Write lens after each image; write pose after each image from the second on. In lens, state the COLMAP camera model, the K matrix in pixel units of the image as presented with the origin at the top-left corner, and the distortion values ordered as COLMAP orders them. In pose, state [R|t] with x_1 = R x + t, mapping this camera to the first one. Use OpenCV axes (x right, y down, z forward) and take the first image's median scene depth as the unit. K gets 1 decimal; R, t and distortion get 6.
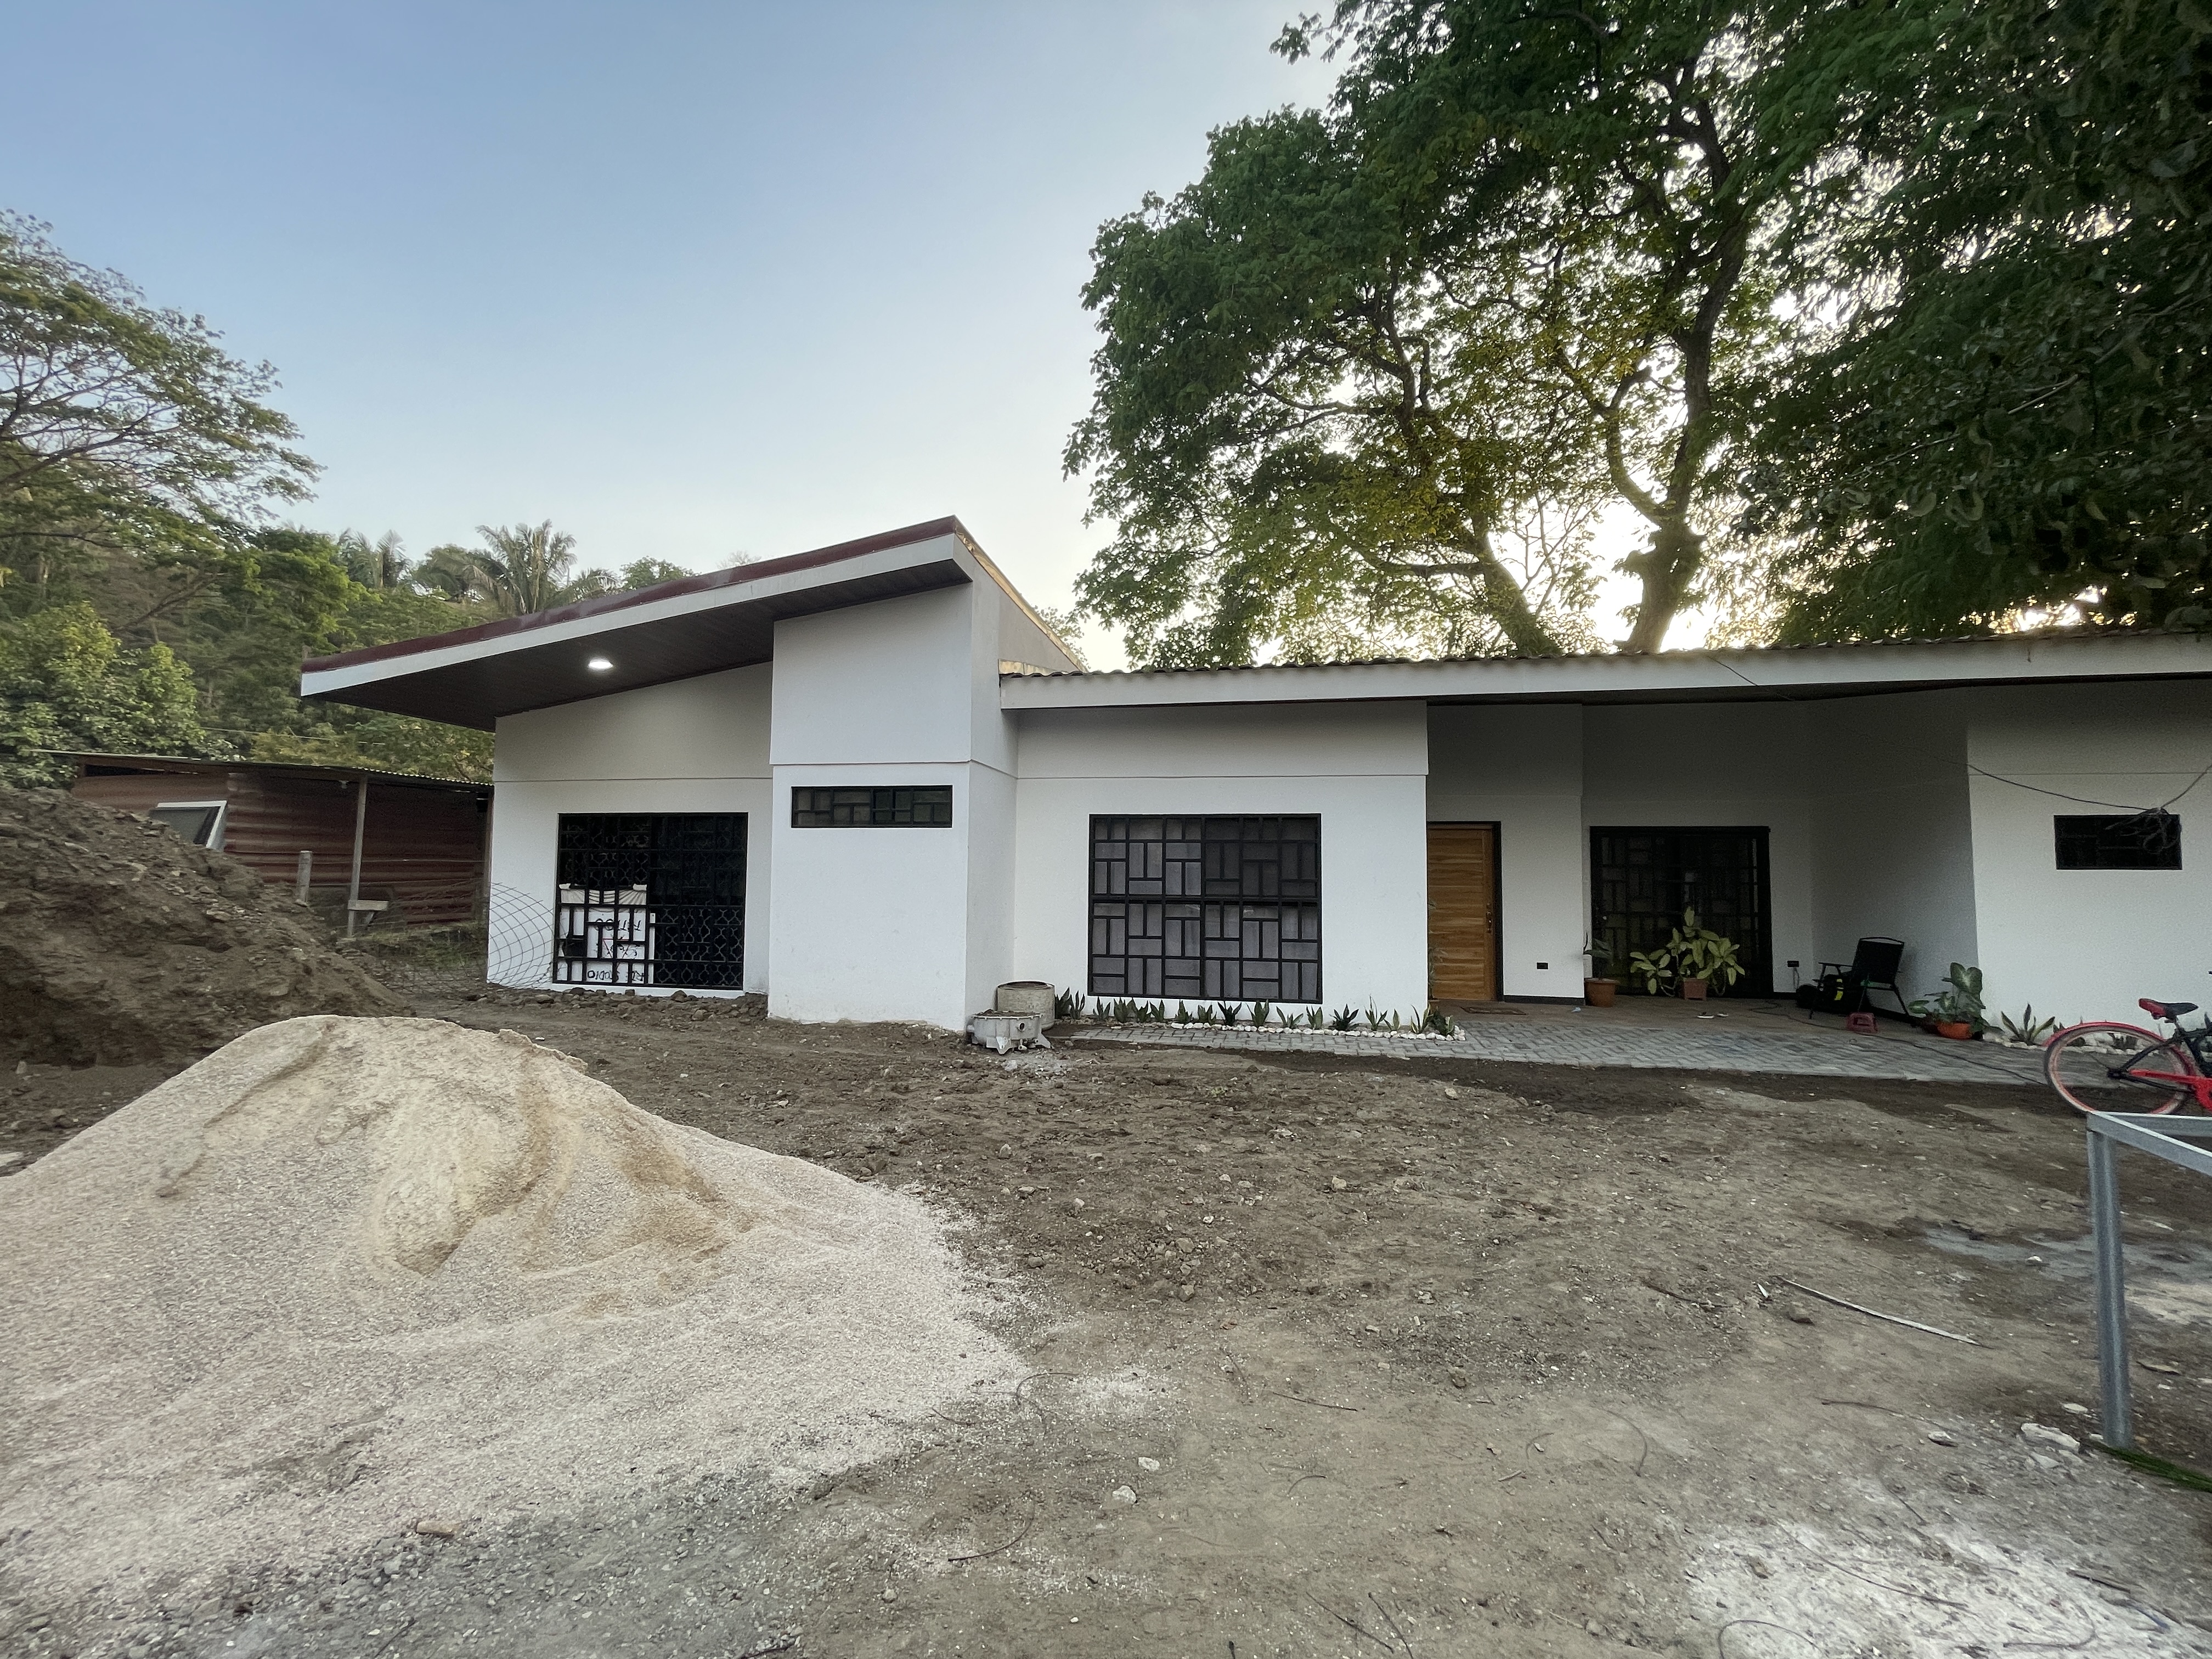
lens RADIAL K [[892.1, 0, 1106.0], [0, 892.1, 829.5], [0, 0, 1]] dist [-0.000040, 0.000788]
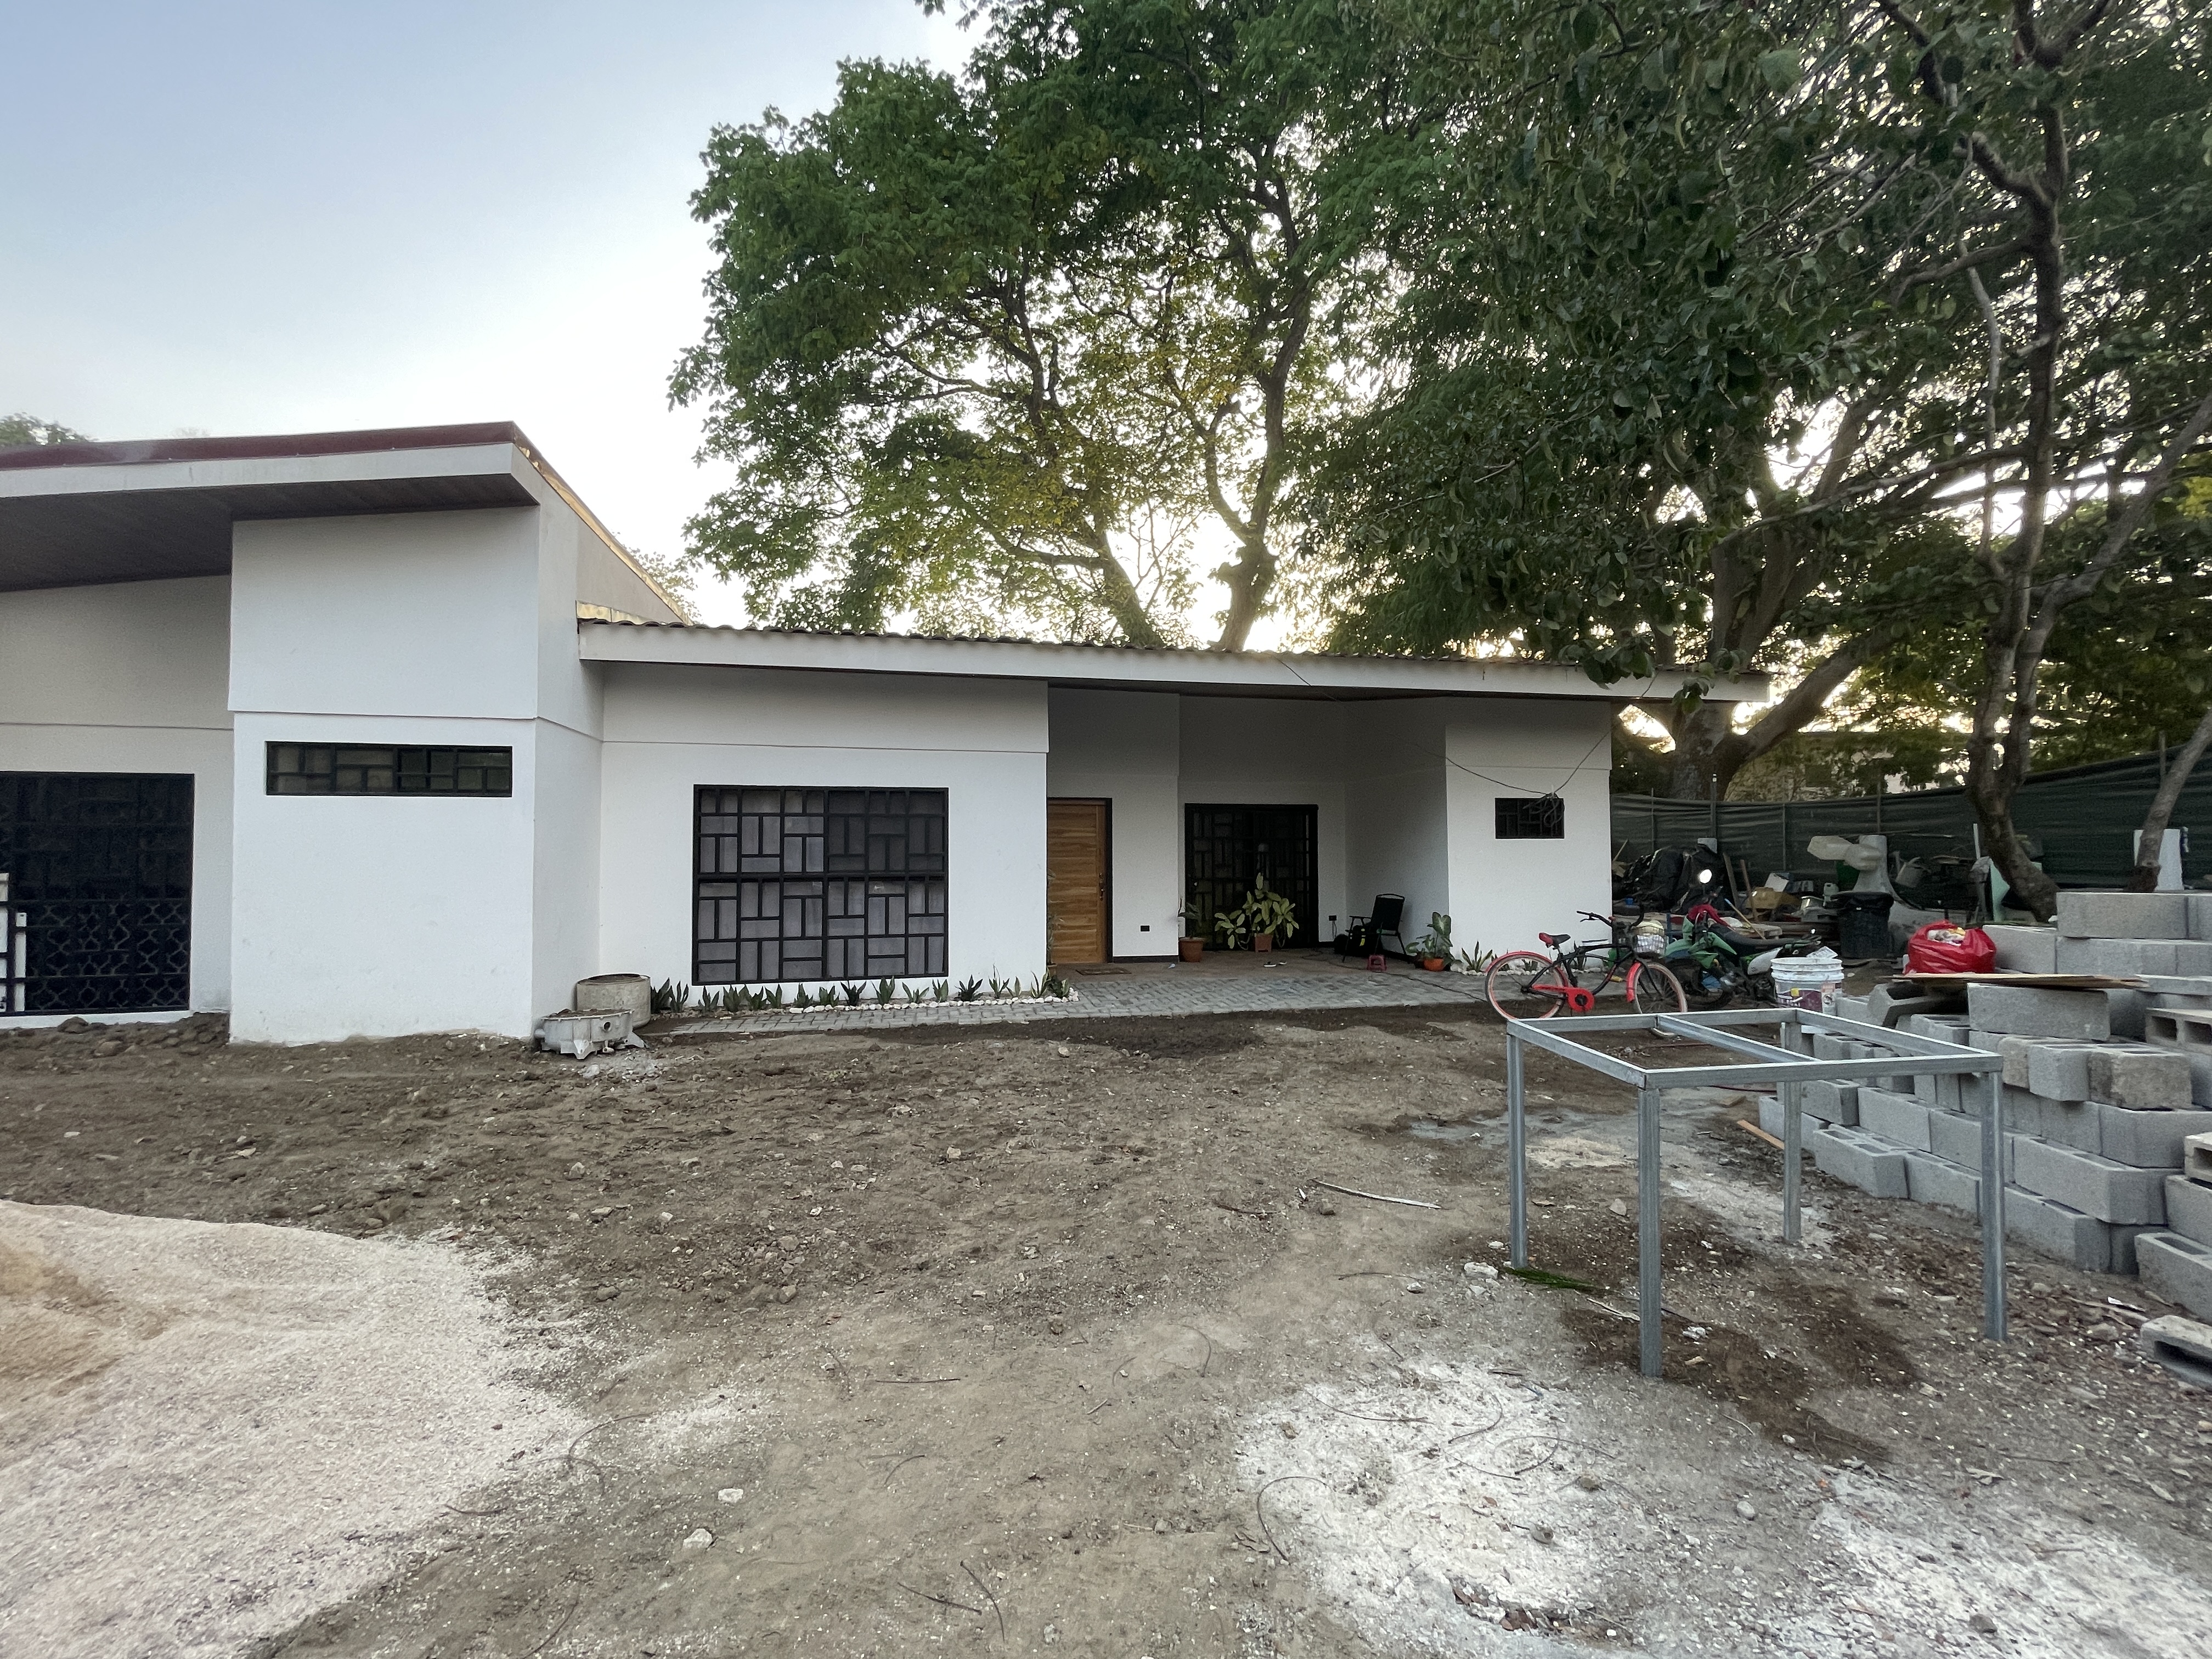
lens RADIAL K [[886.9, 0, 1106.0], [0, 886.9, 829.5], [0, 0, 1]] dist [0.003332, 0.000468]
pose [[0.921118, -0.001819, 0.389280, 0.013264], [-0.008489, 0.999657, 0.024757, 0.002415], [-0.389192, -0.026109, 0.920787, 0.009715]]
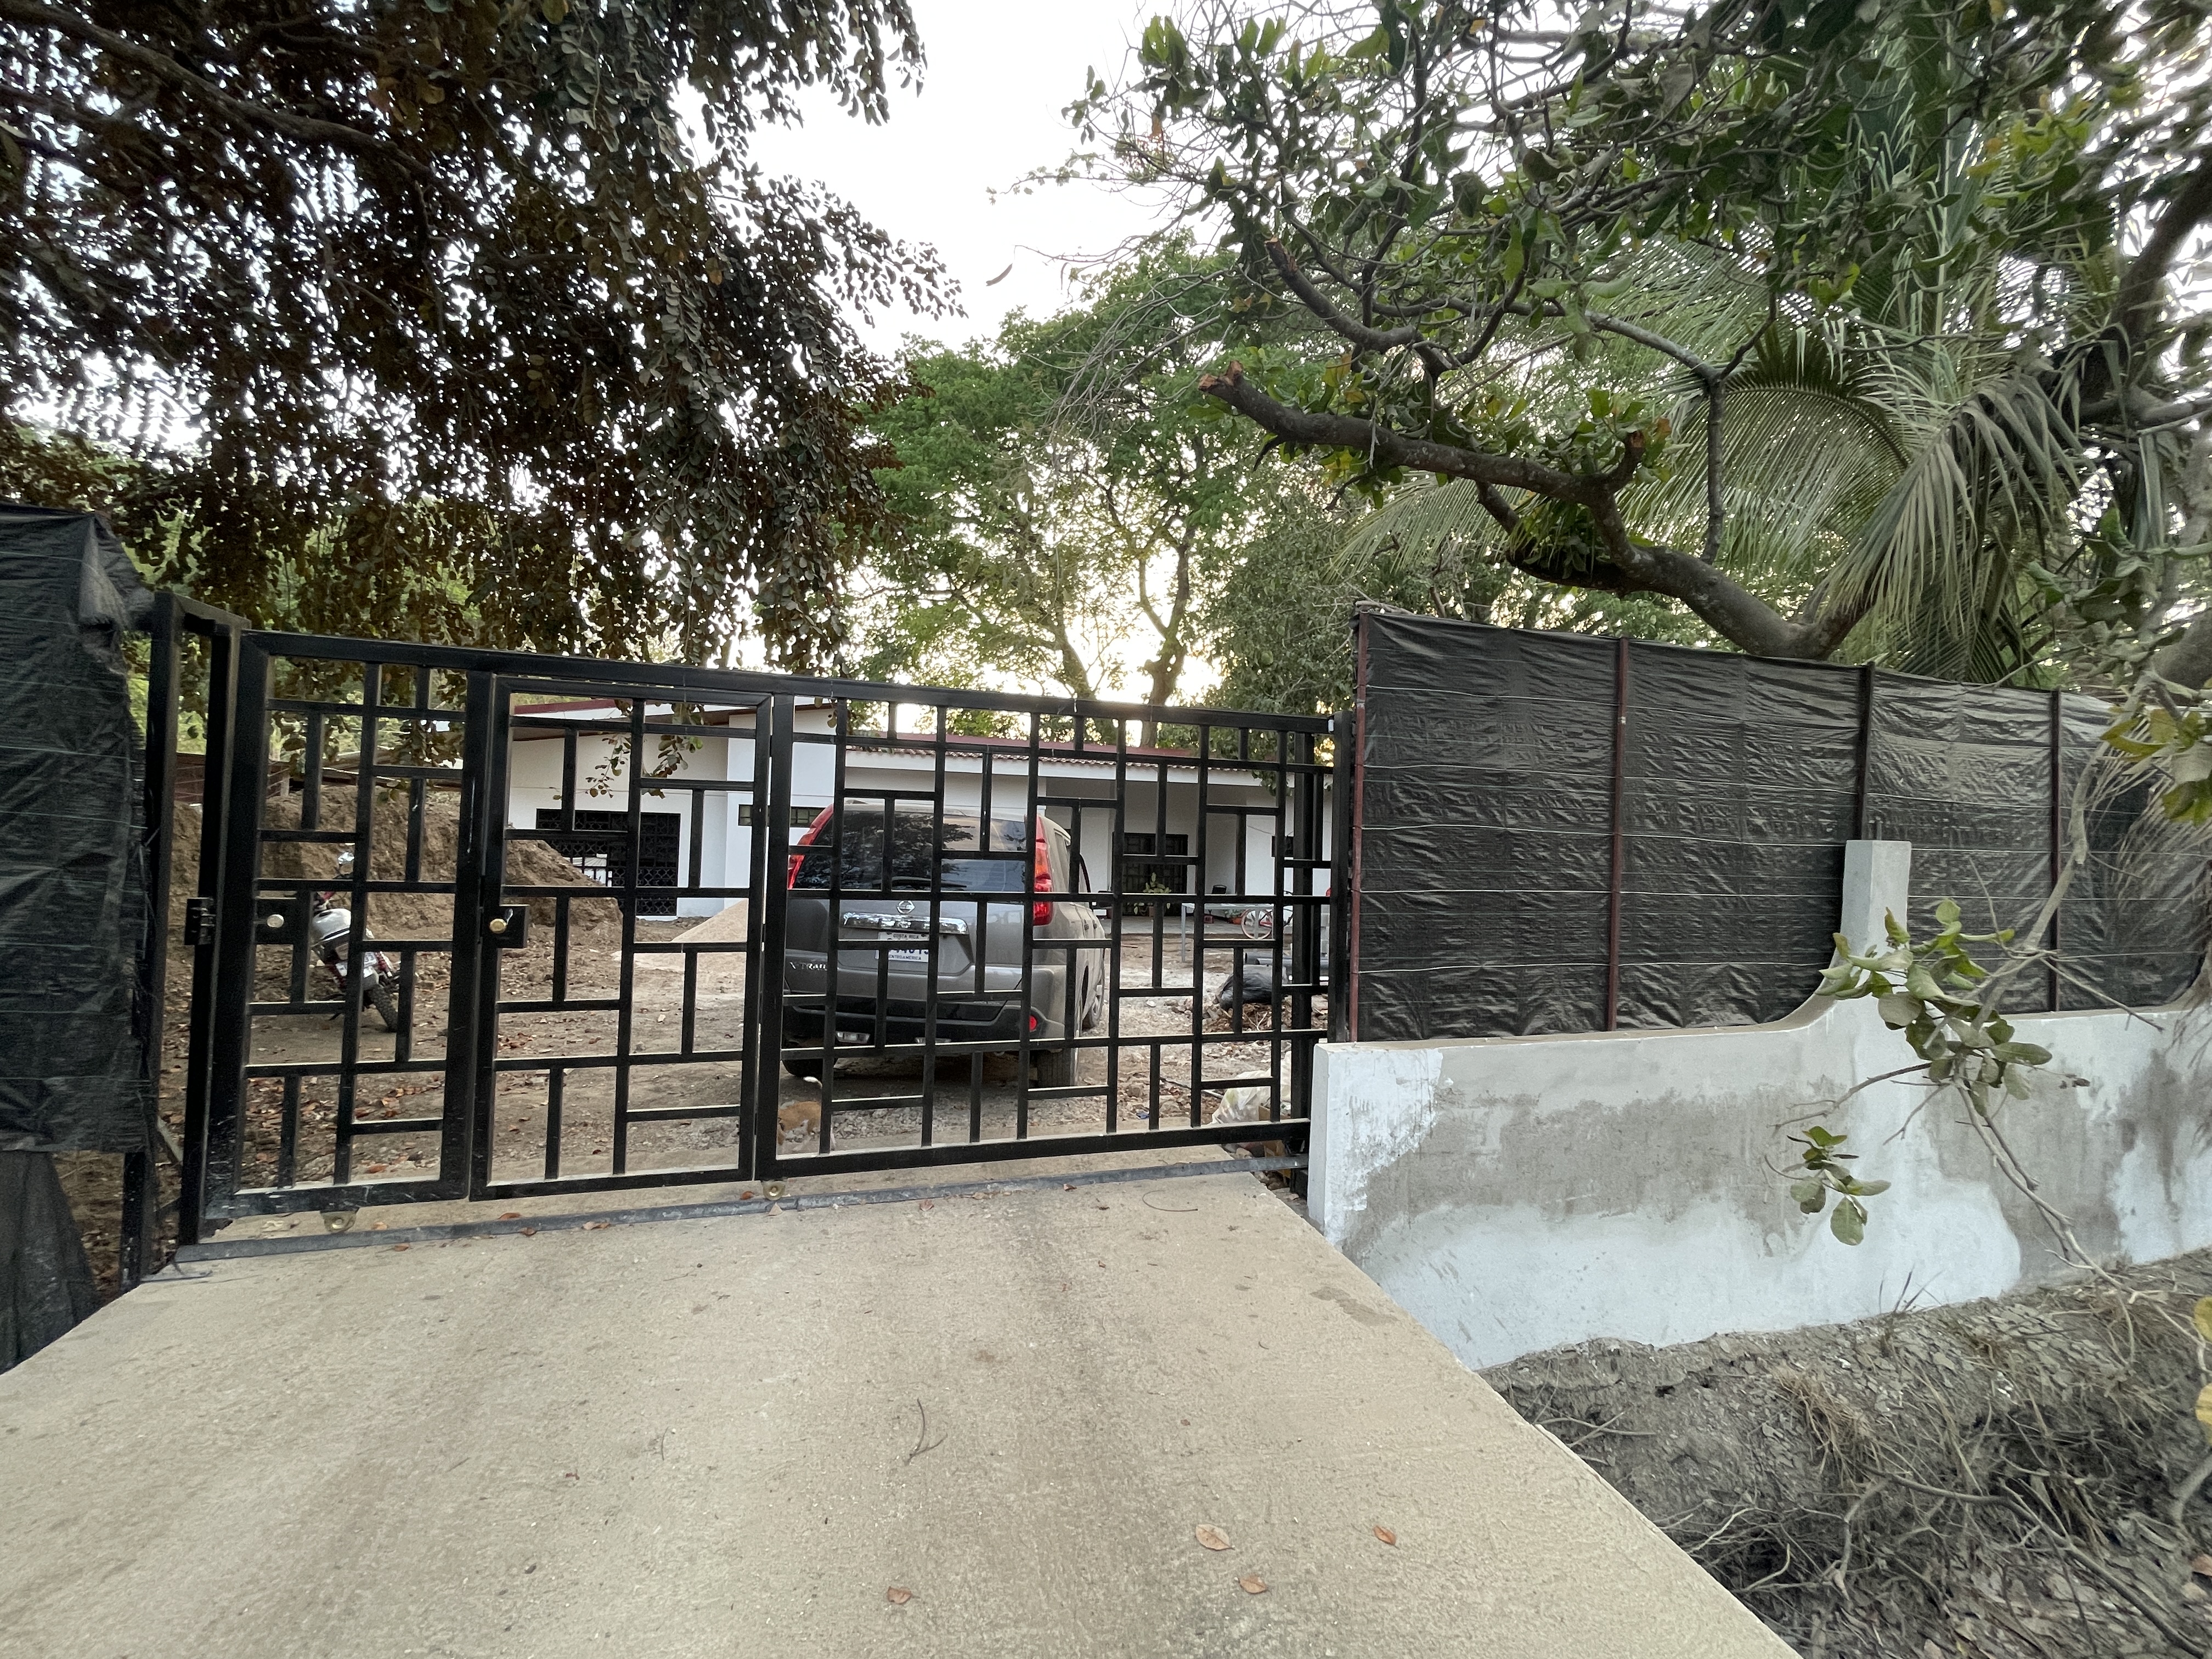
lens RADIAL K [[887.5, 0, 1099.6], [0, 887.5, 826.5], [0, 0, 1]] dist [-0.008822, 0.000245]
pose [[0.893698, 0.027891, 0.447802, -0.215903], [-0.037442, 0.999221, 0.012489, -0.022567], [-0.447104, -0.027928, 0.894046, -0.443438]]
